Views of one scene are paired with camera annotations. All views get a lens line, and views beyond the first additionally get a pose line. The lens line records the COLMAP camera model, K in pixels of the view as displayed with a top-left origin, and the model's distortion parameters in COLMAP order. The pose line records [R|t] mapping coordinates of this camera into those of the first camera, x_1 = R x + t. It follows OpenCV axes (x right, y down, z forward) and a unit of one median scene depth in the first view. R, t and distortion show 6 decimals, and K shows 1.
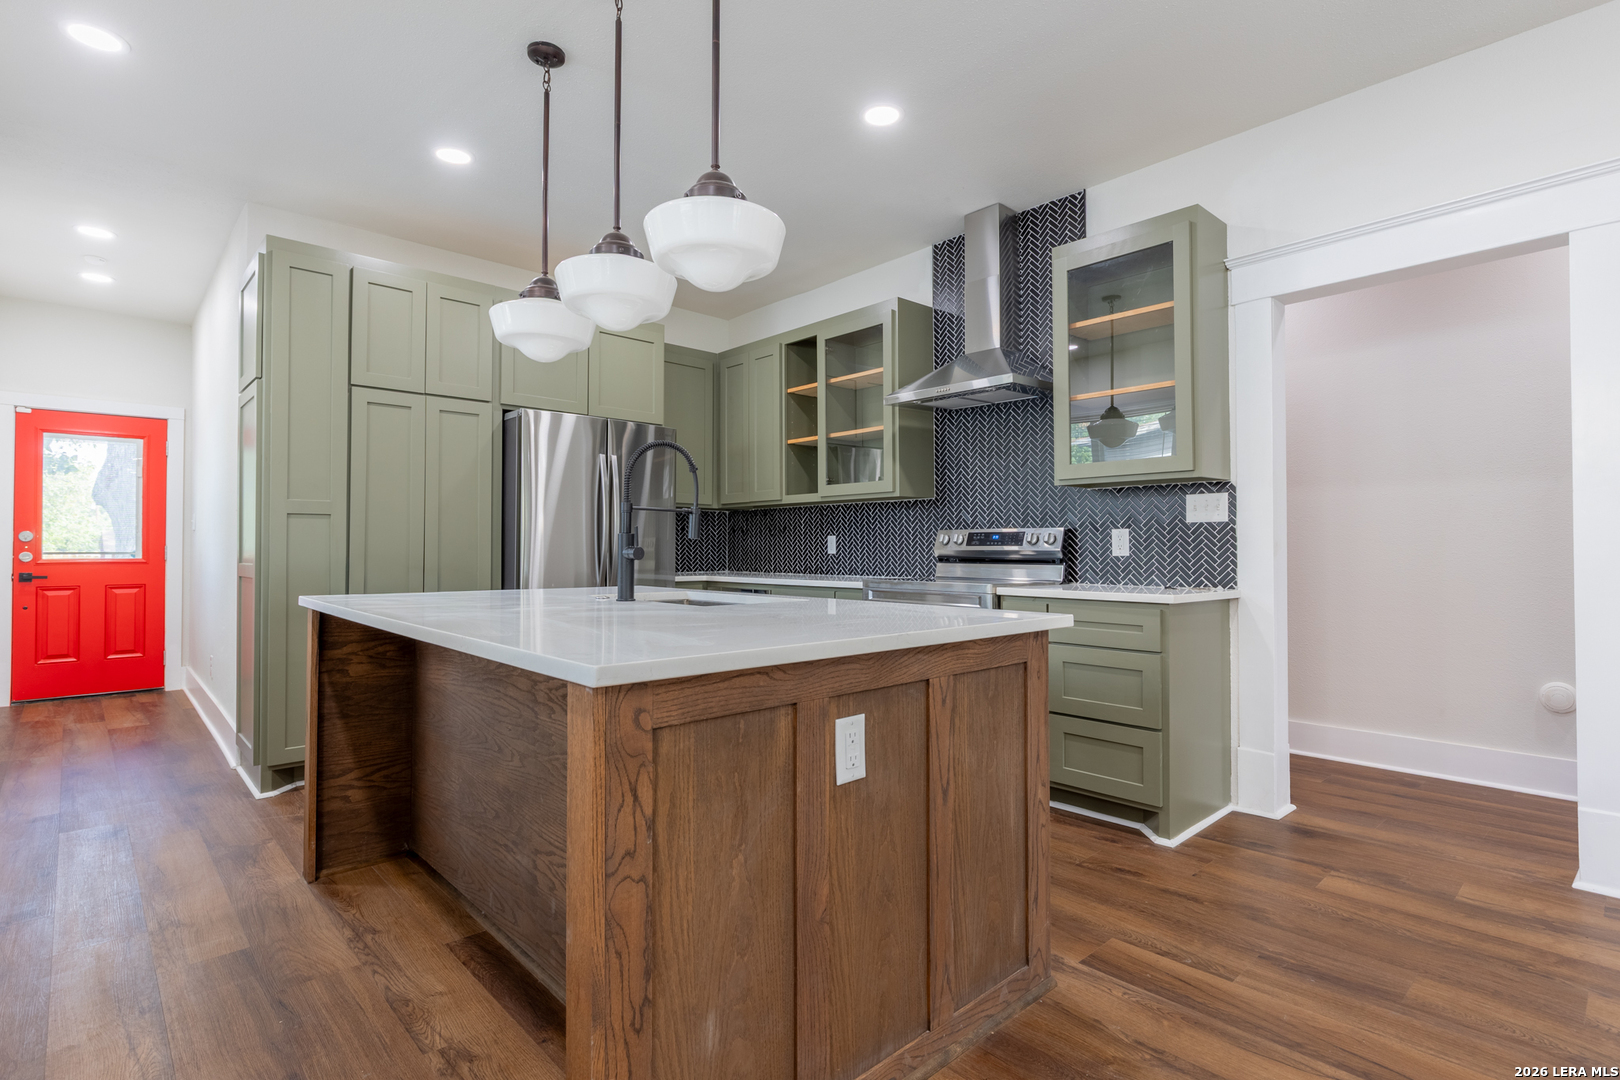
lens RADIAL K [[790.1, 0, 812.7], [0, 790.1, 535.2], [0, 0, 1]] dist [-0.002431, -0.002272]
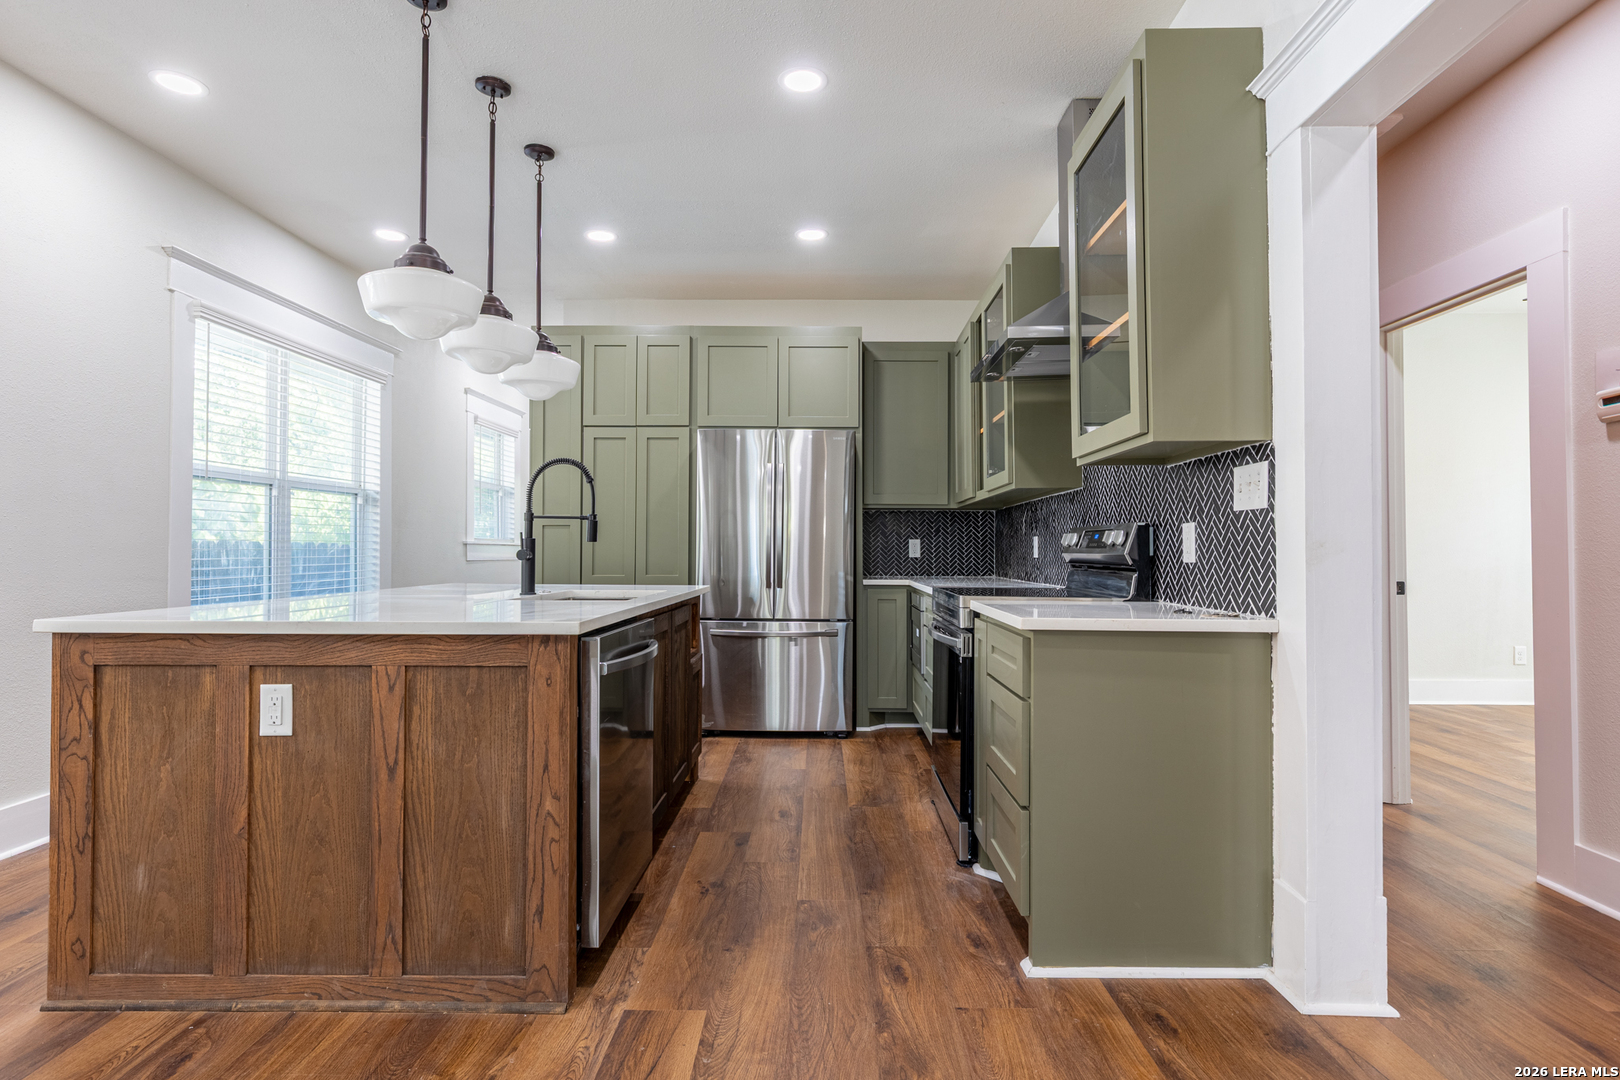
lens RADIAL K [[838.3, 0, 811.1], [0, 838.3, 536.2], [0, 0, 1]] dist [-0.002892, 0.001332]
pose [[0.723140, -0.011660, -0.690603, 0.891759], [0.010620, 0.999927, -0.005763, 0.006155], [0.690620, -0.003167, 0.723211, 0.350932]]
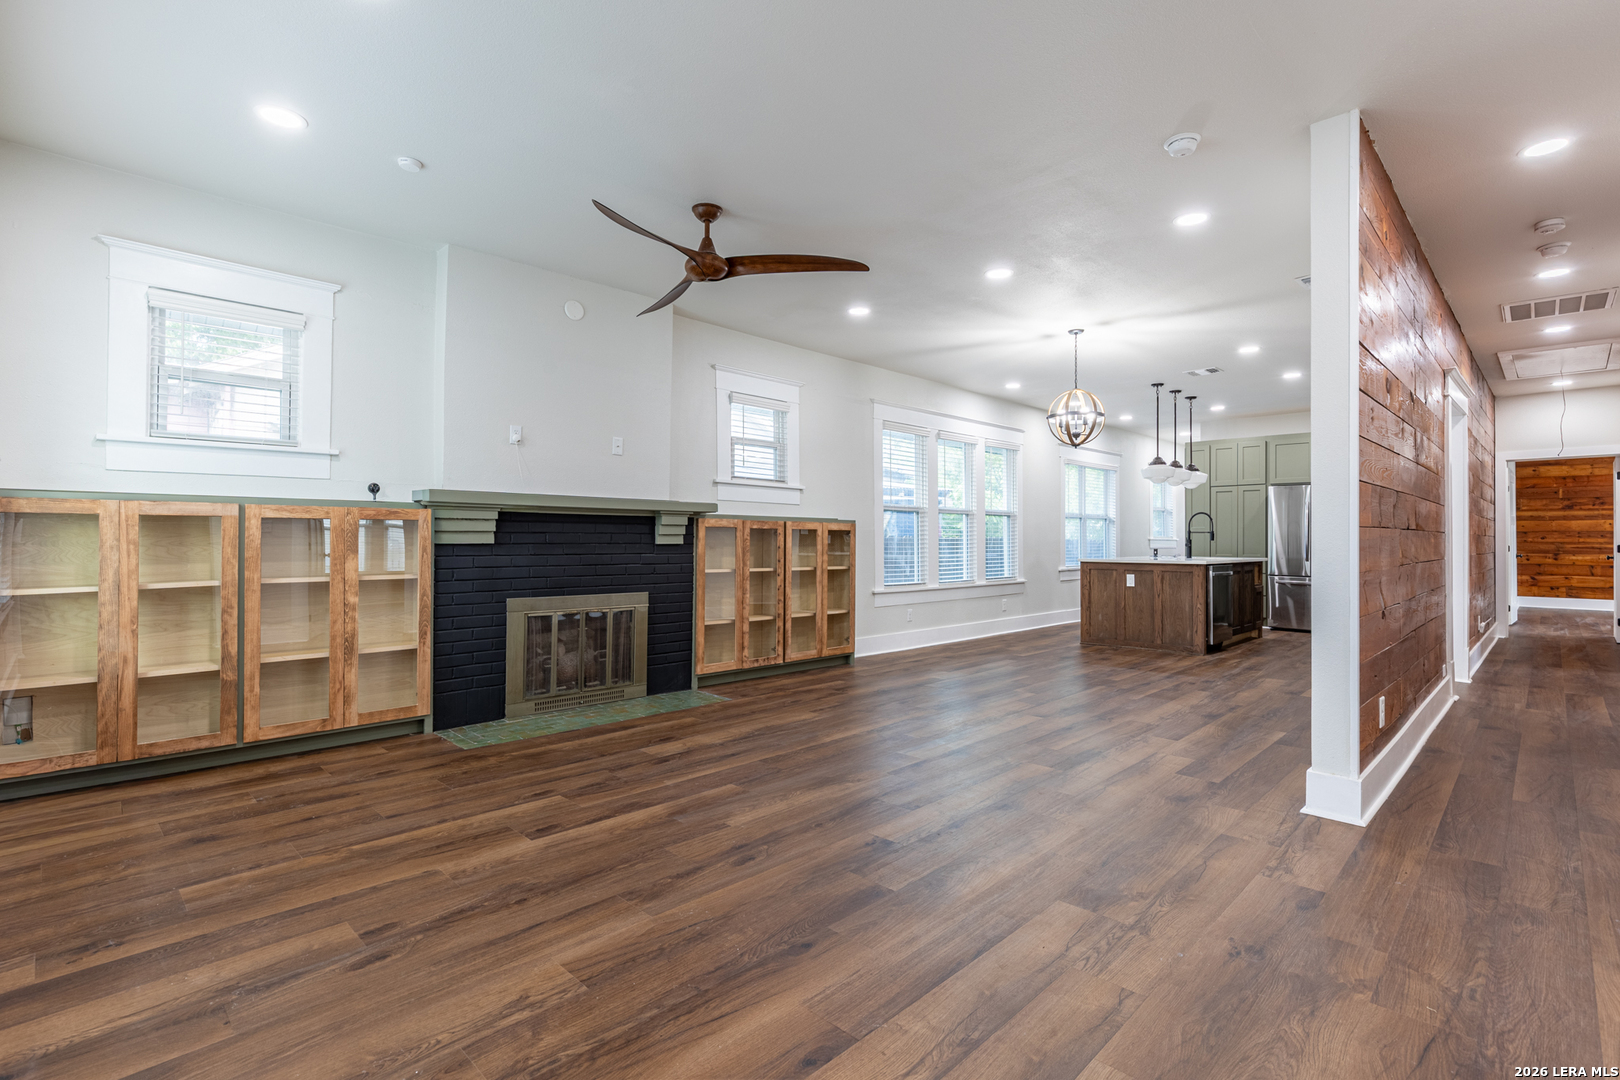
lens RADIAL K [[753.1, 0, 816.0], [0, 753.1, 540.1], [0, 0, 1]] dist [-0.004209, -0.001206]
pose [[0.049266, -0.001930, -0.998784, 2.869269], [0.016340, 0.999866, -0.001126, -0.020366], [0.998652, -0.016265, 0.049291, -0.792421]]
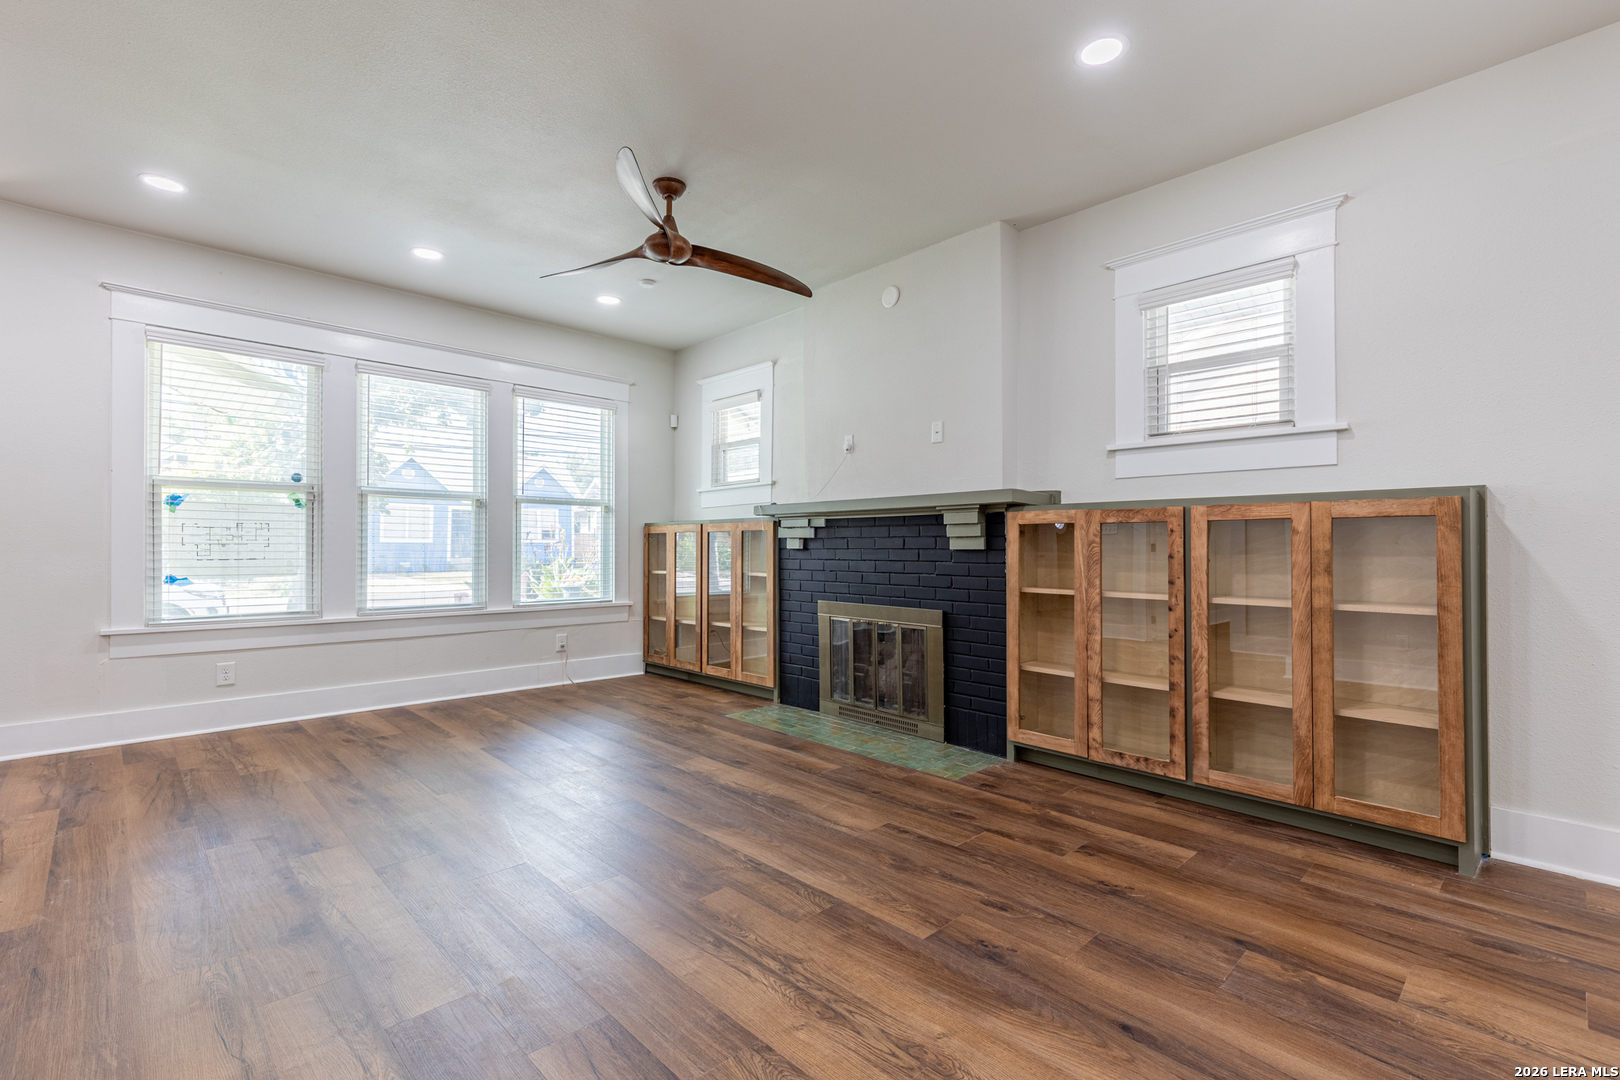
lens RADIAL K [[731.6, 0, 814.9], [0, 731.6, 534.5], [0, 0, 1]] dist [0.006813, -0.002494]
pose [[-0.999785, -0.002549, -0.020556, 1.186305], [-0.001768, 0.999279, -0.037928, 0.007280], [0.020638, -0.037884, -0.999069, 0.357993]]
